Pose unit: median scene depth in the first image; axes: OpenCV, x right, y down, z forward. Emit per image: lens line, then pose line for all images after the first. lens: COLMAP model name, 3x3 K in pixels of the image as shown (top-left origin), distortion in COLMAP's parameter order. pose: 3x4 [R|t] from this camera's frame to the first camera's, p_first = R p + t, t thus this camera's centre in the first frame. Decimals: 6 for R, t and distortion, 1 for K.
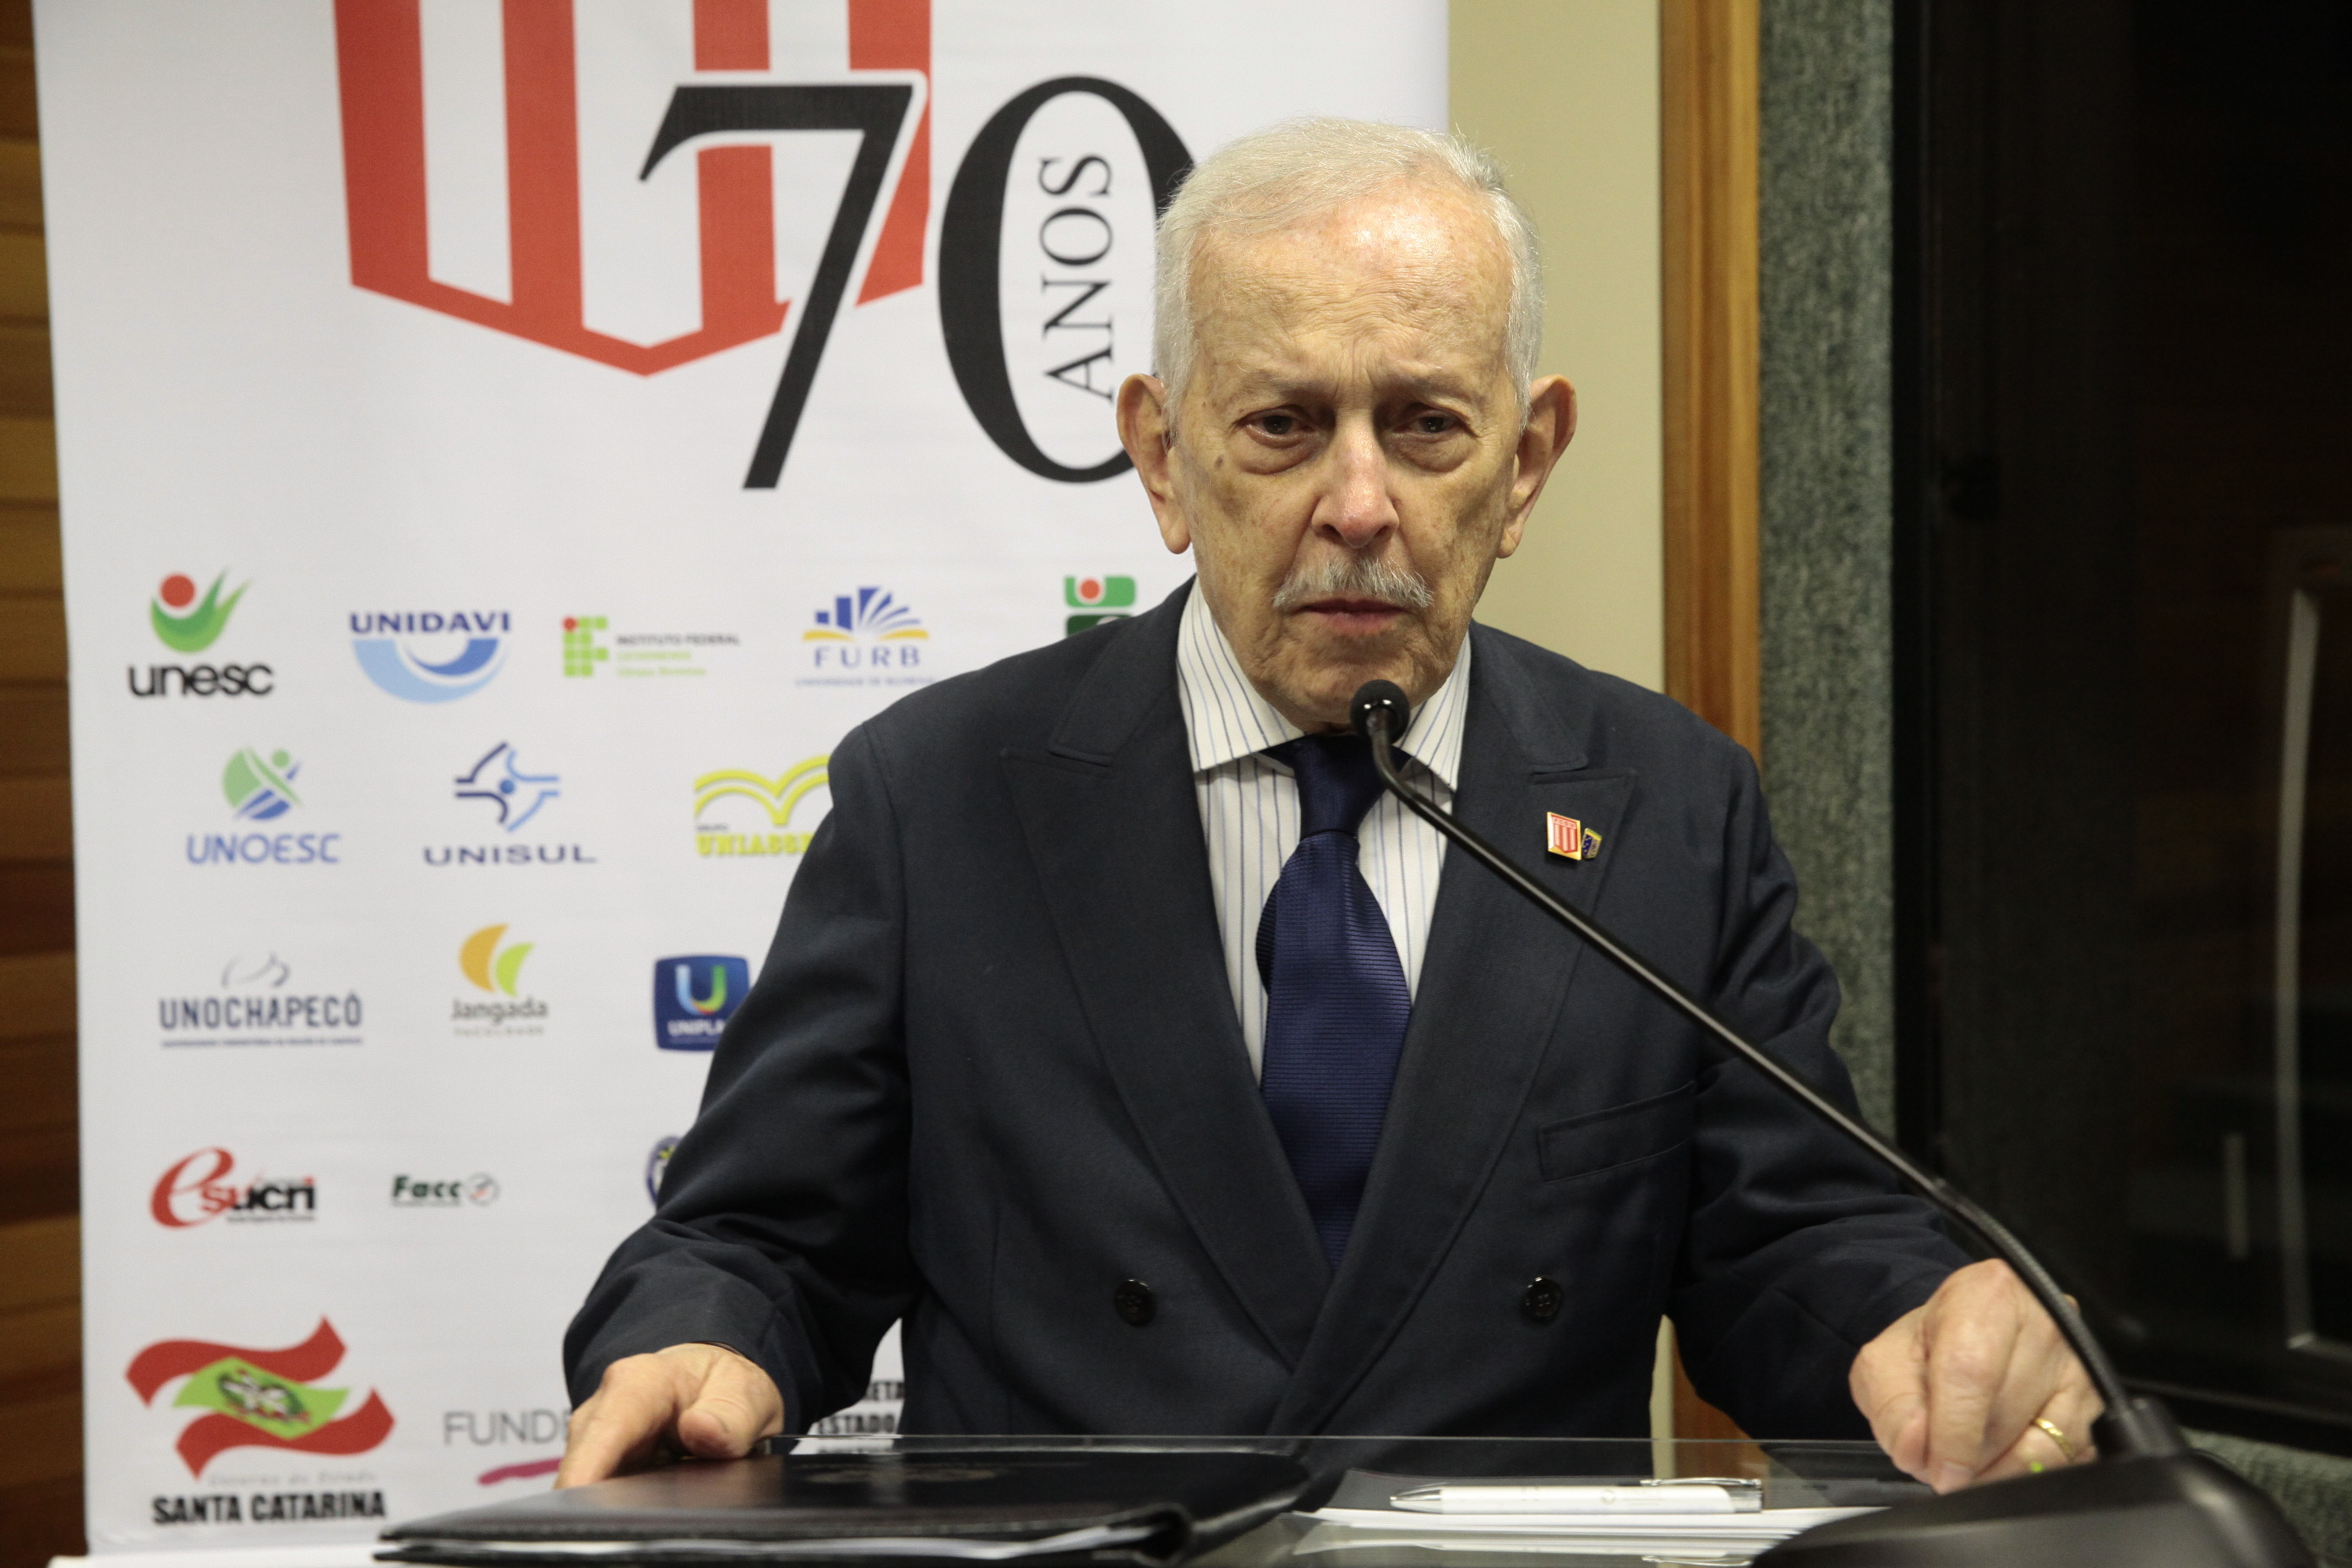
lens RADIAL K [[3428.9, 0, 1145.4], [0, 3428.9, 741.0], [0, 0, 1]] dist [0.127907, -0.123348]
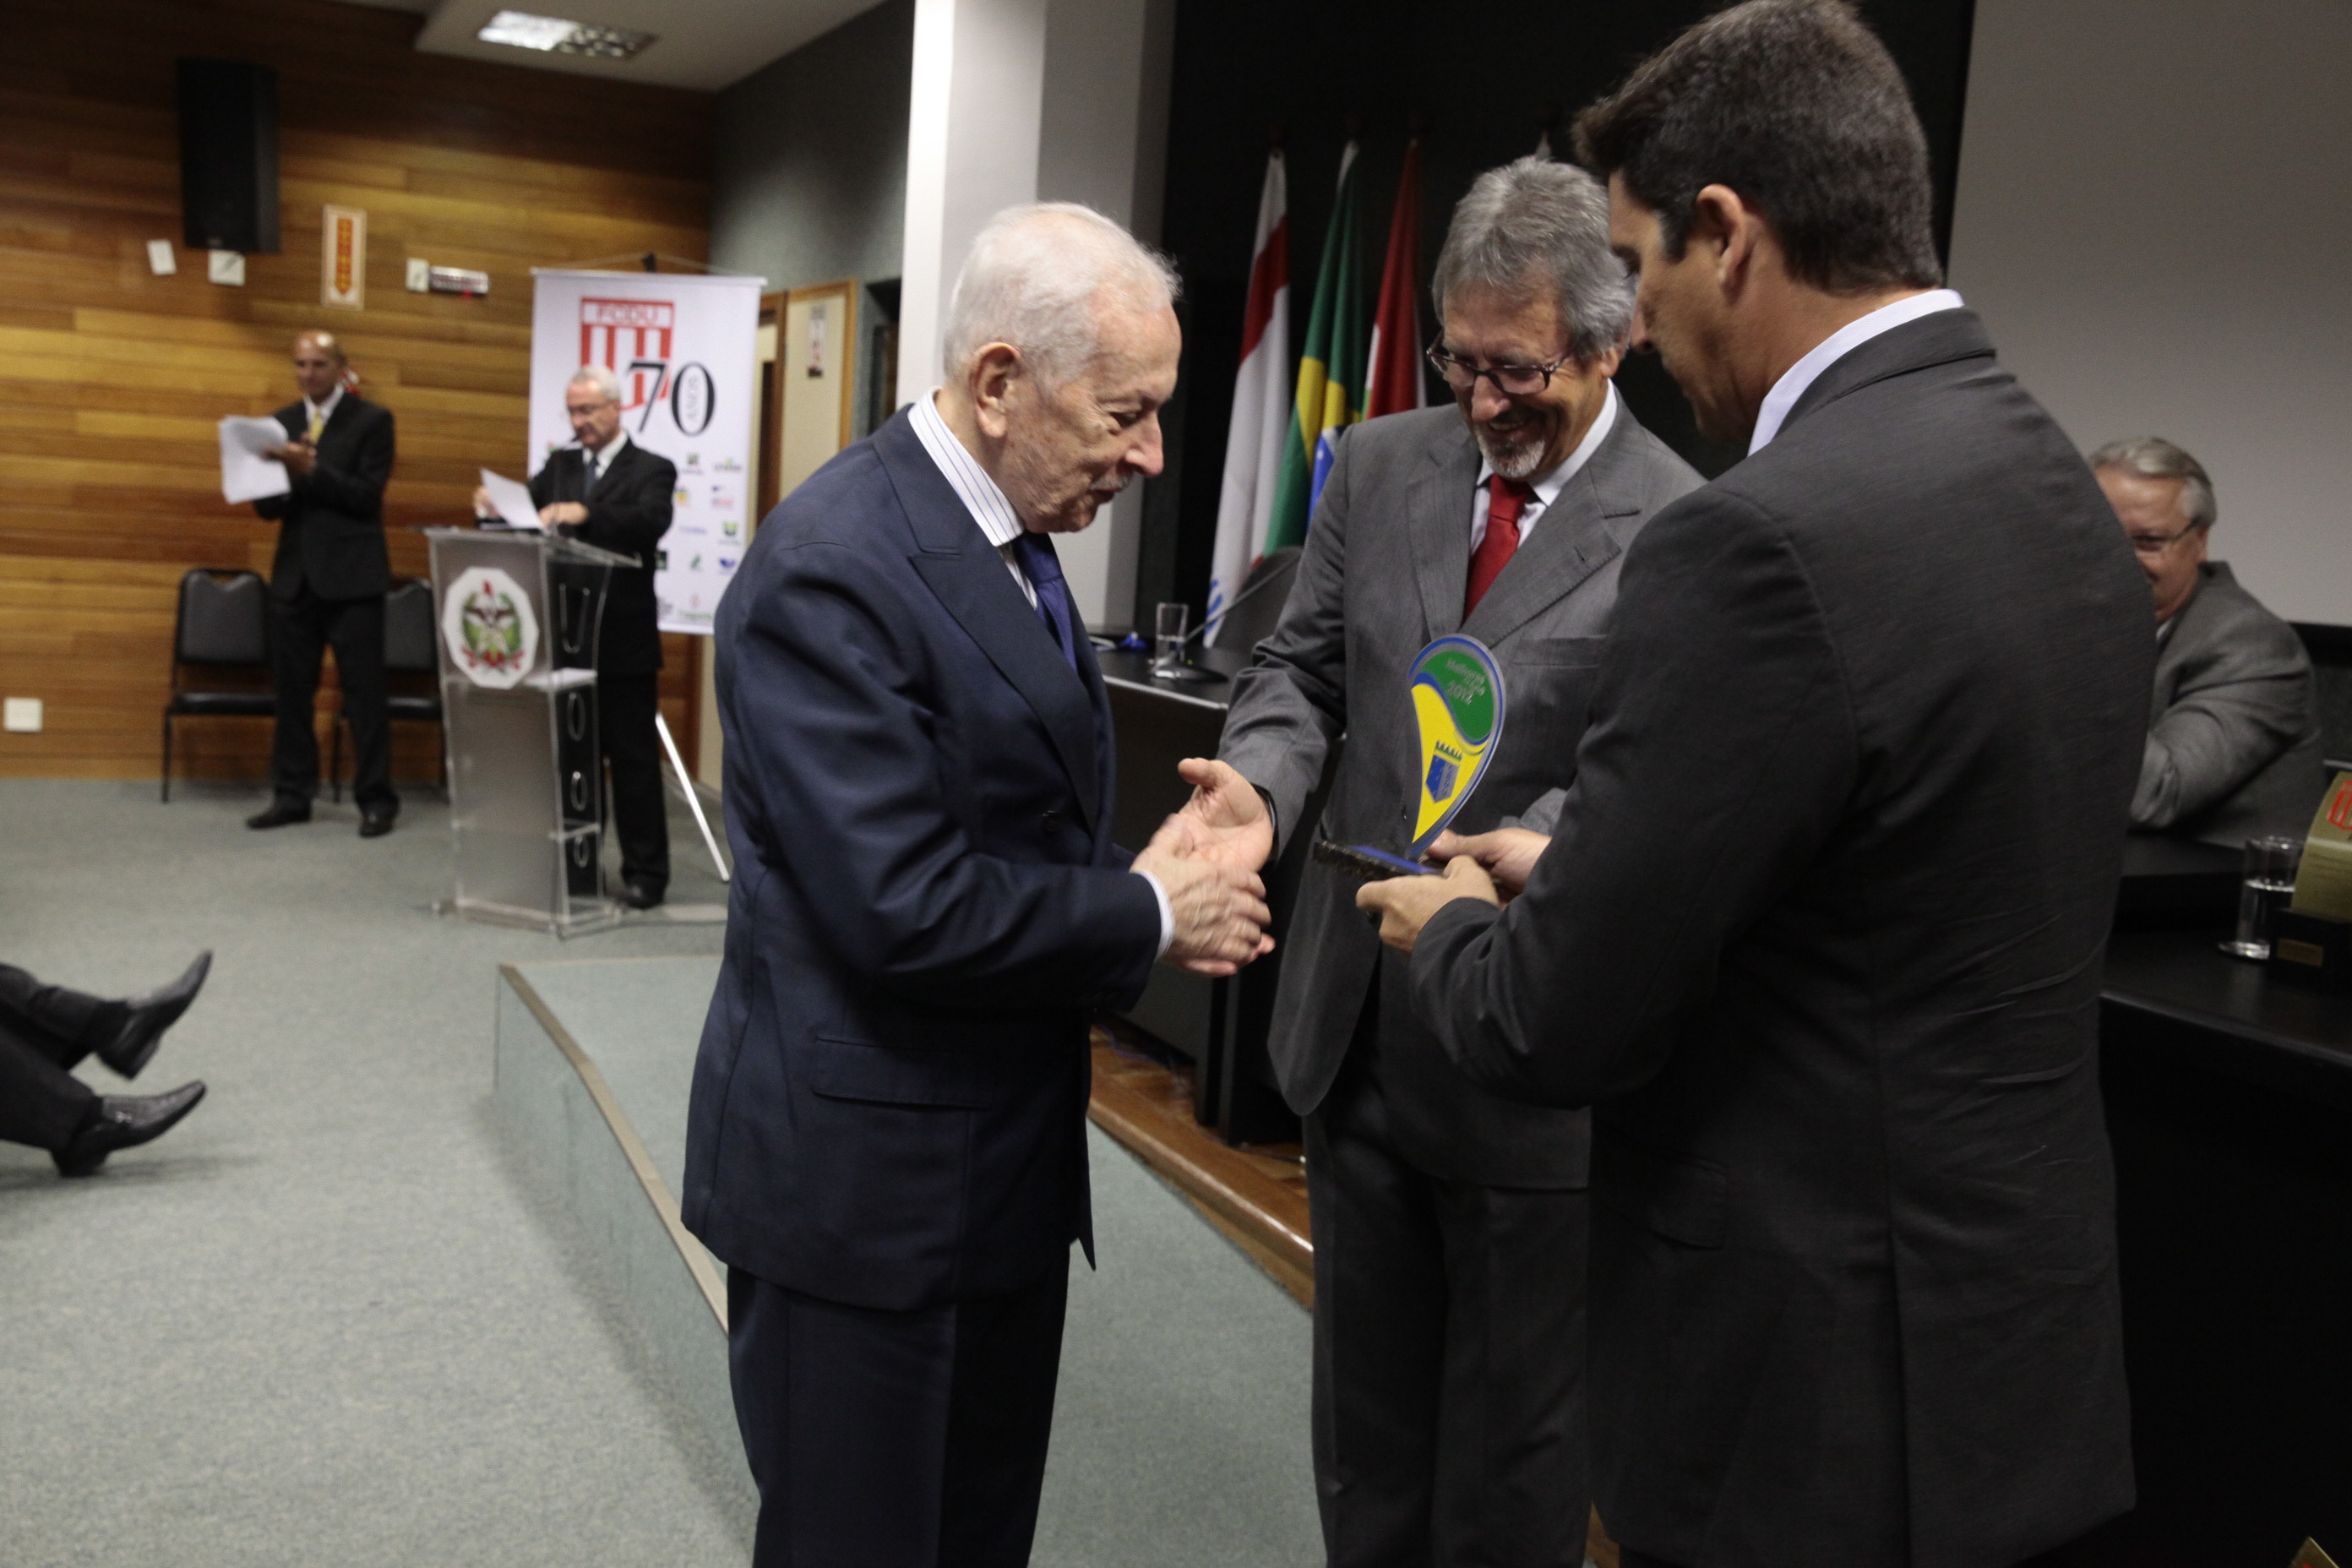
lens RADIAL K [[2157.8, 0, 1176.0], [0, 2157.8, 784.0], [0, 0, 1]] dist [-0.041446, 0.103981]
pose [[0.947686, 0.118906, -0.296229, 1.818817], [-0.098585, 0.991689, 0.082674, 0.117413], [0.303597, -0.049145, 0.951532, -2.096067]]
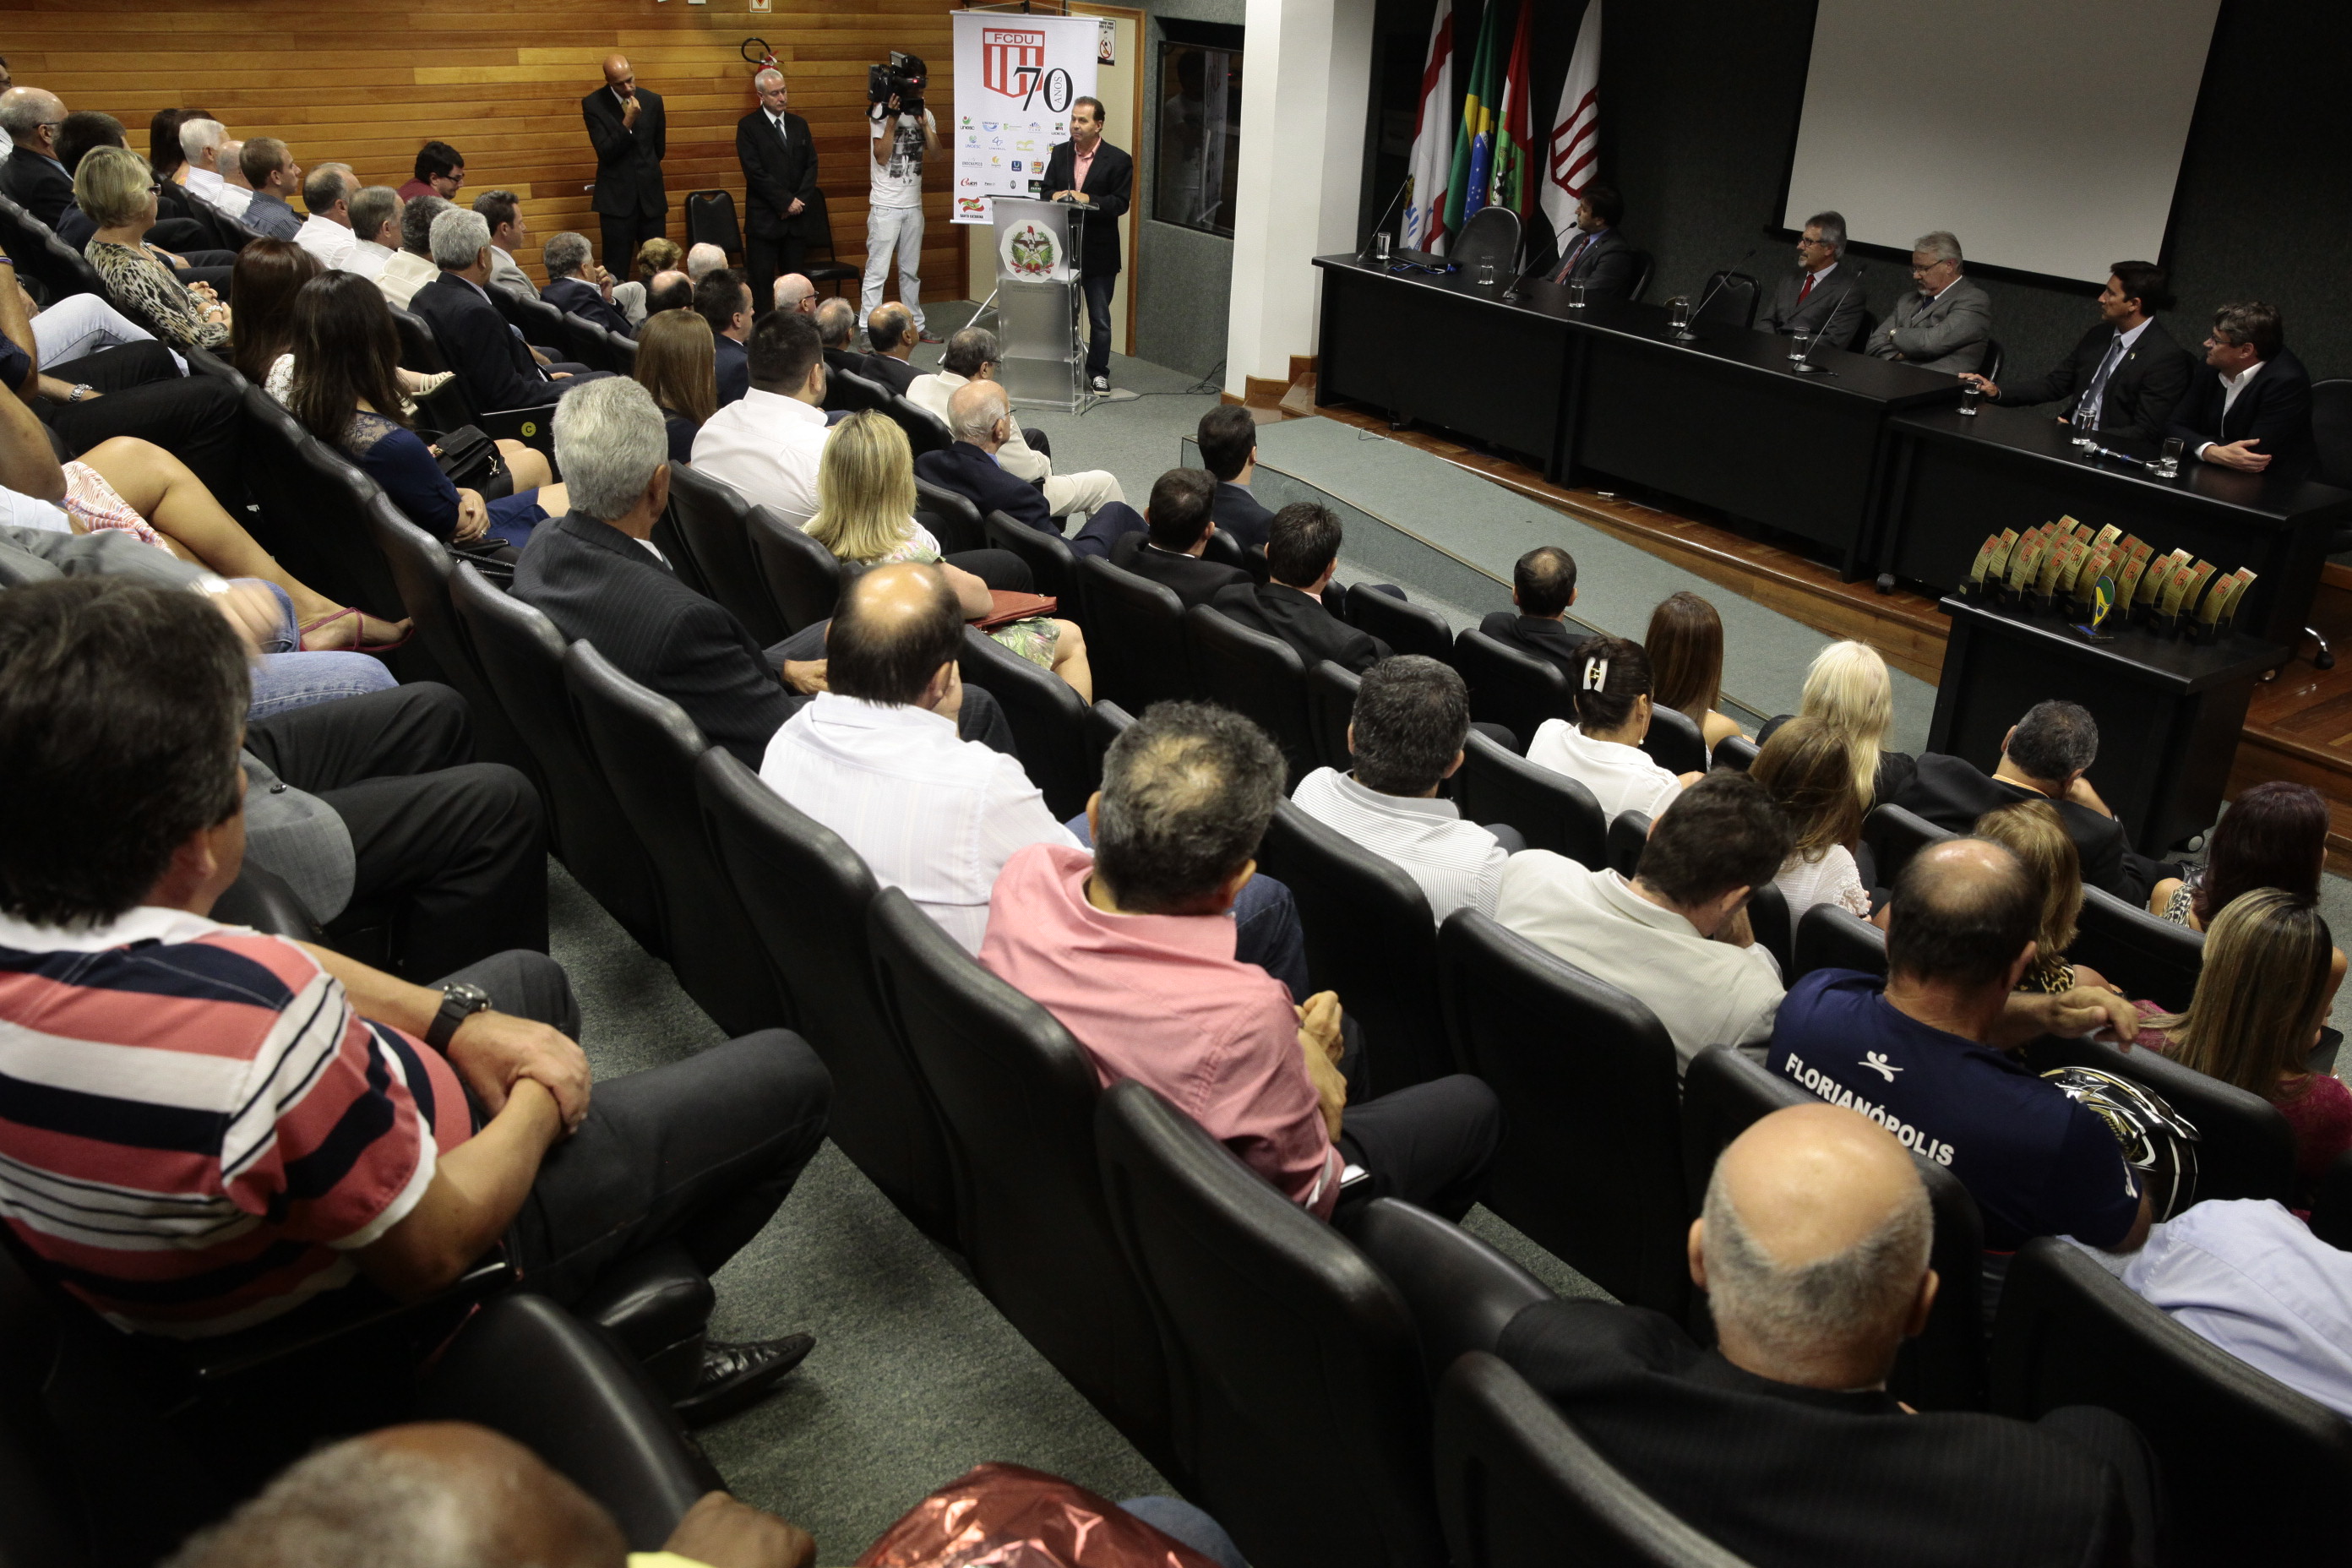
lens RADIAL K [[1992.6, 0, 1169.6], [0, 1992.6, 789.1], [0, 0, 1]] dist [-0.078840, 0.123865]
pose [[0.989941, 0.104661, -0.095201, 1.004934], [-0.063358, 0.929581, 0.363132, -0.340790], [0.126502, -0.353447, 0.926861, -4.696962]]
